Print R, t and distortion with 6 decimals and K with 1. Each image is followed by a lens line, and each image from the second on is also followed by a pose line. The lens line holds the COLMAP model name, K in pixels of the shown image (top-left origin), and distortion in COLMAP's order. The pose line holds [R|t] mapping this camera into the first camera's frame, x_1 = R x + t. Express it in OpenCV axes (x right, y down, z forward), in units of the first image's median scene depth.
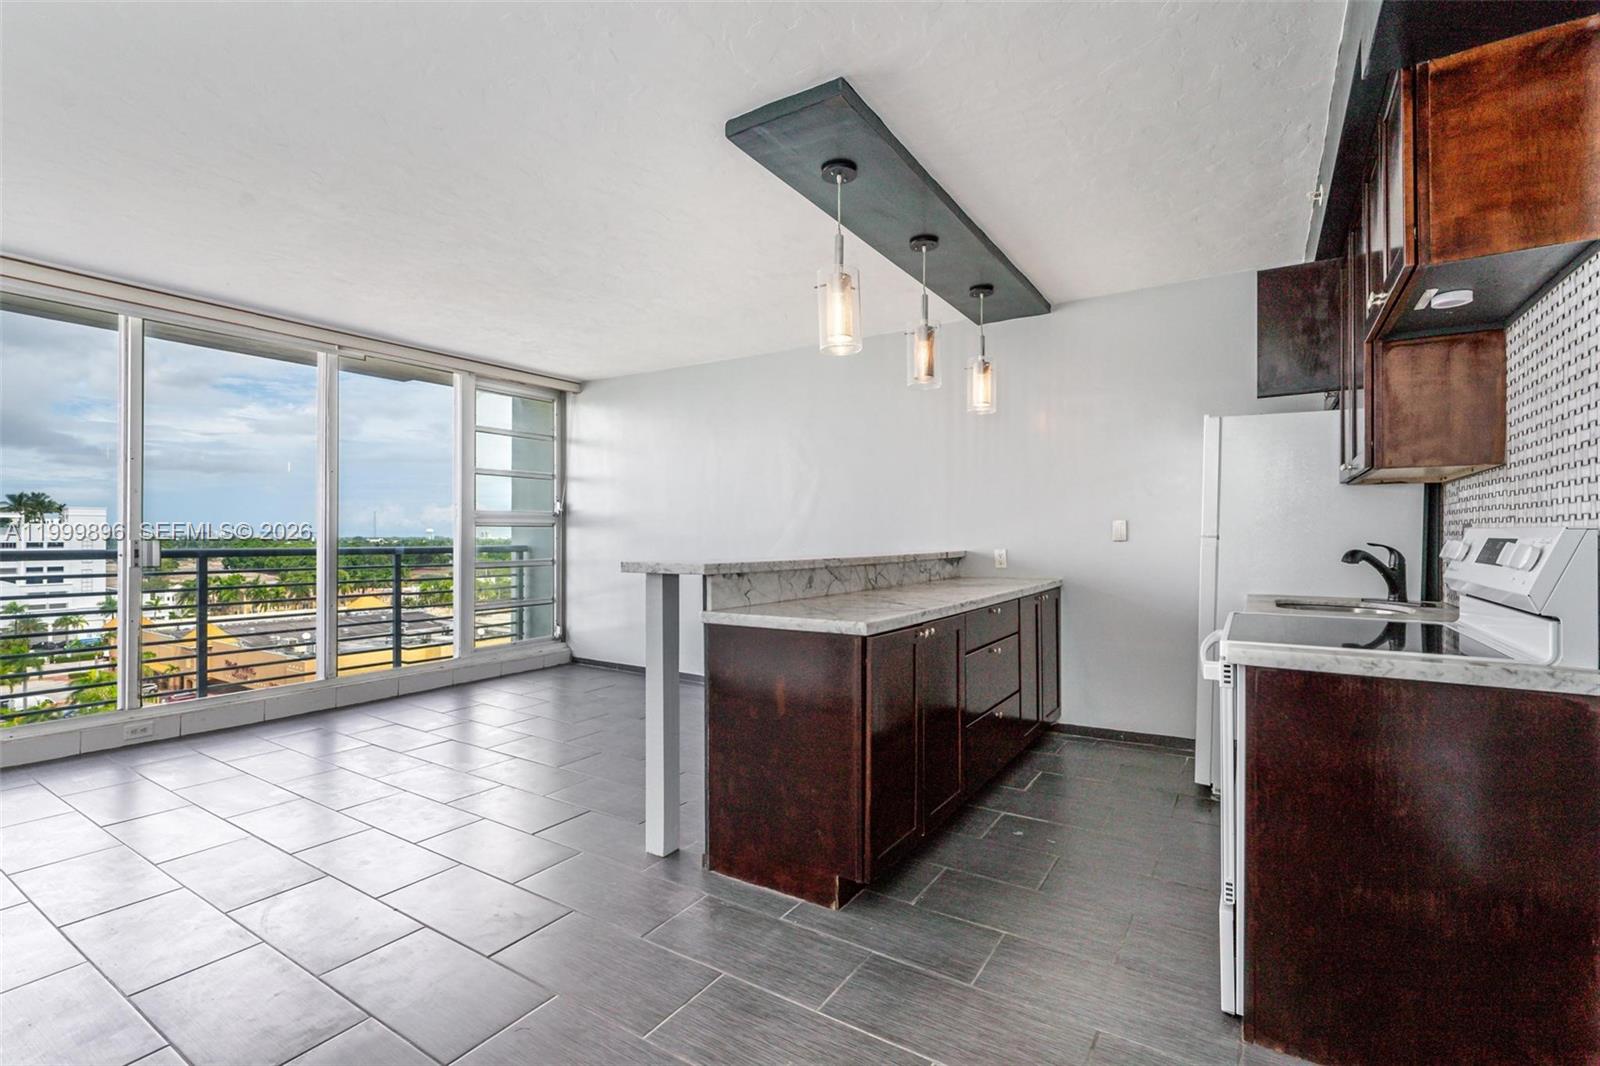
lens RADIAL K [[724.4, 0, 800.0], [0, 724.4, 533.0], [0, 0, 1]] dist [0.000043, 0.001126]
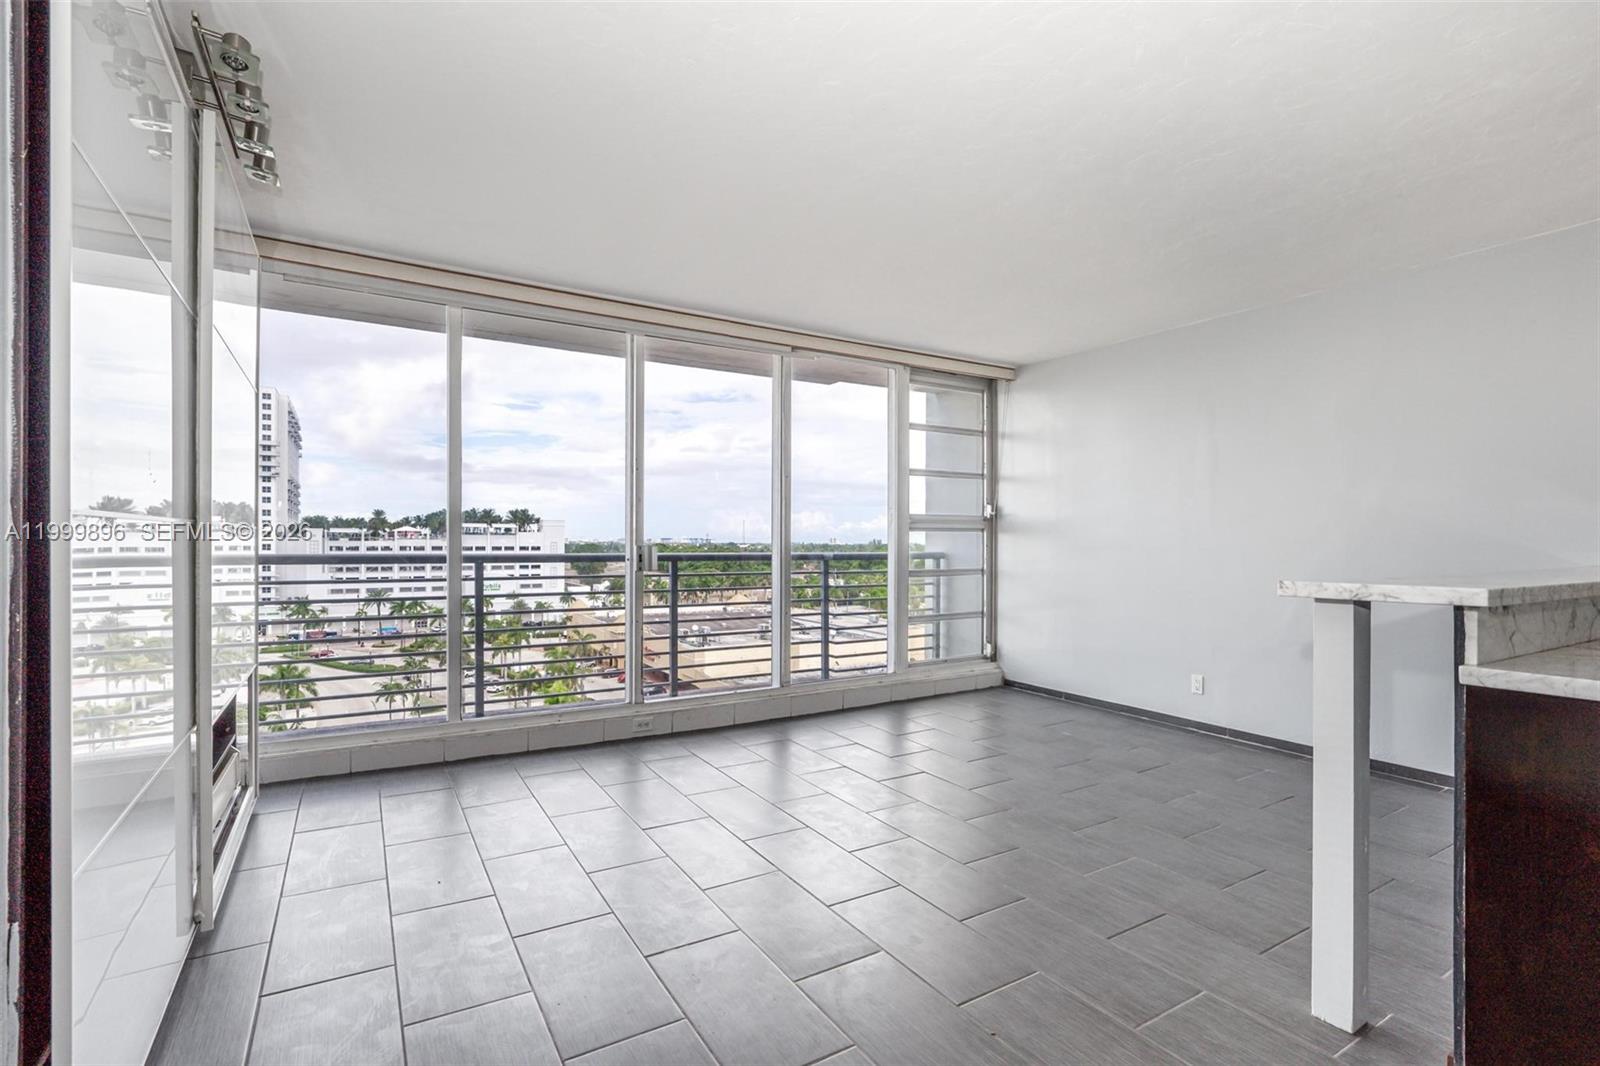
lens RADIAL K [[742.1, 0, 799.1], [0, 742.1, 538.6], [0, 0, 1]] dist [-0.011830, 0.000212]
pose [[0.898425, 0.000207, -0.439128, -0.281391], [-0.000967, 0.999998, -0.001509, 0.001213], [0.439127, 0.001780, 0.898423, 0.150049]]
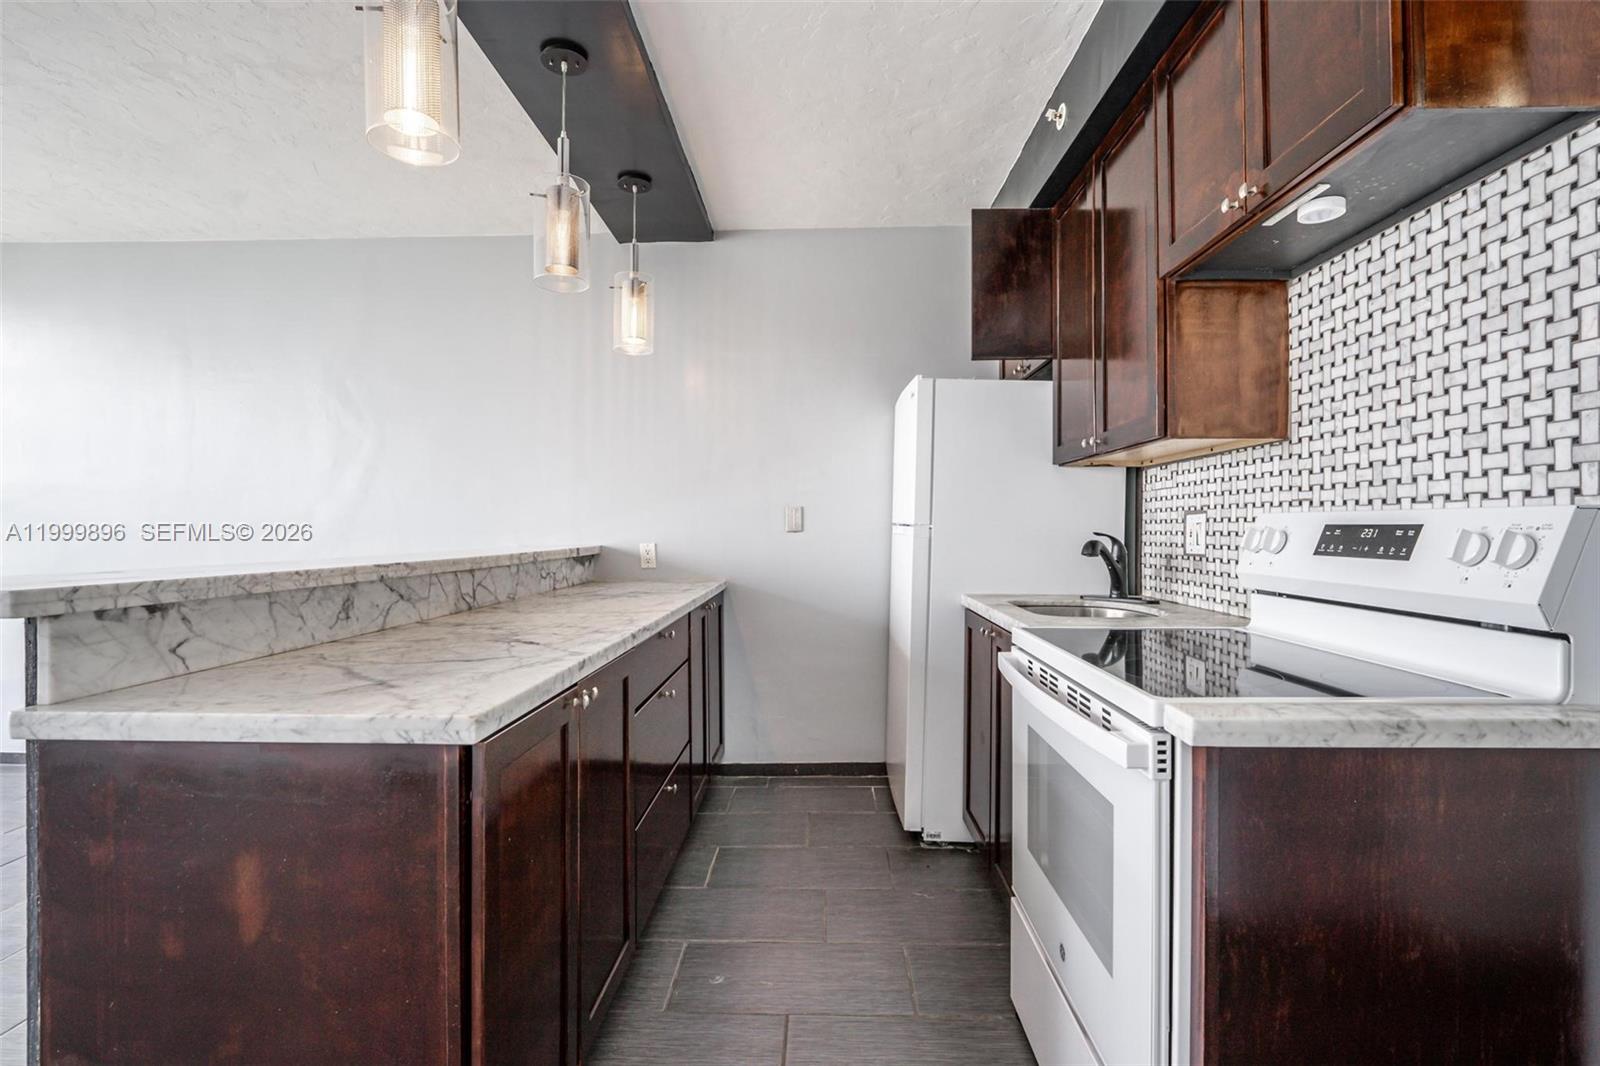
lens RADIAL K [[743.8, 0, 801.3], [0, 743.8, 522.3], [0, 0, 1]] dist [-0.012508, 0.000336]
pose [[0.857153, 0.003822, 0.515047, 0.018960], [-0.001715, 0.999988, -0.004566, 0.005280], [-0.515059, 0.003031, 0.857149, 0.335634]]
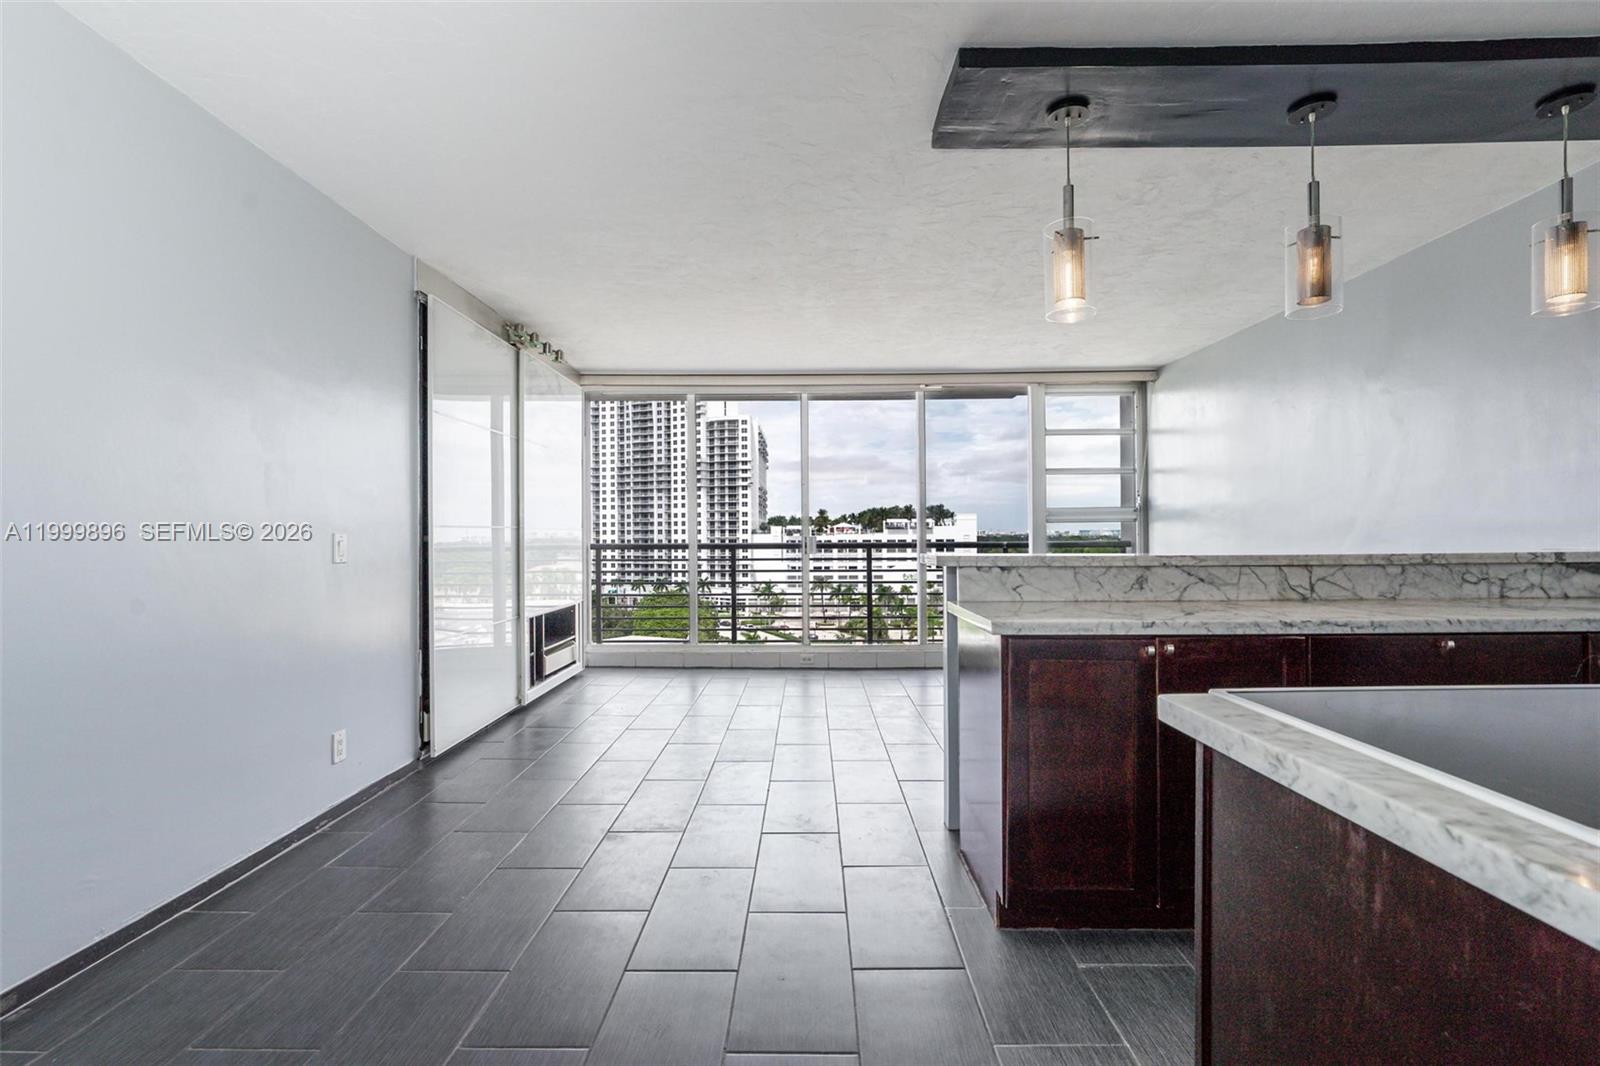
lens RADIAL K [[724.4, 0, 800.0], [0, 724.4, 533.0], [0, 0, 1]] dist [0.000043, 0.001126]
pose [[0.530084, -0.007800, -0.847909, 0.488741], [0.011014, 0.999937, -0.002313, 0.006770], [0.847874, -0.008112, 0.530136, 0.200507]]
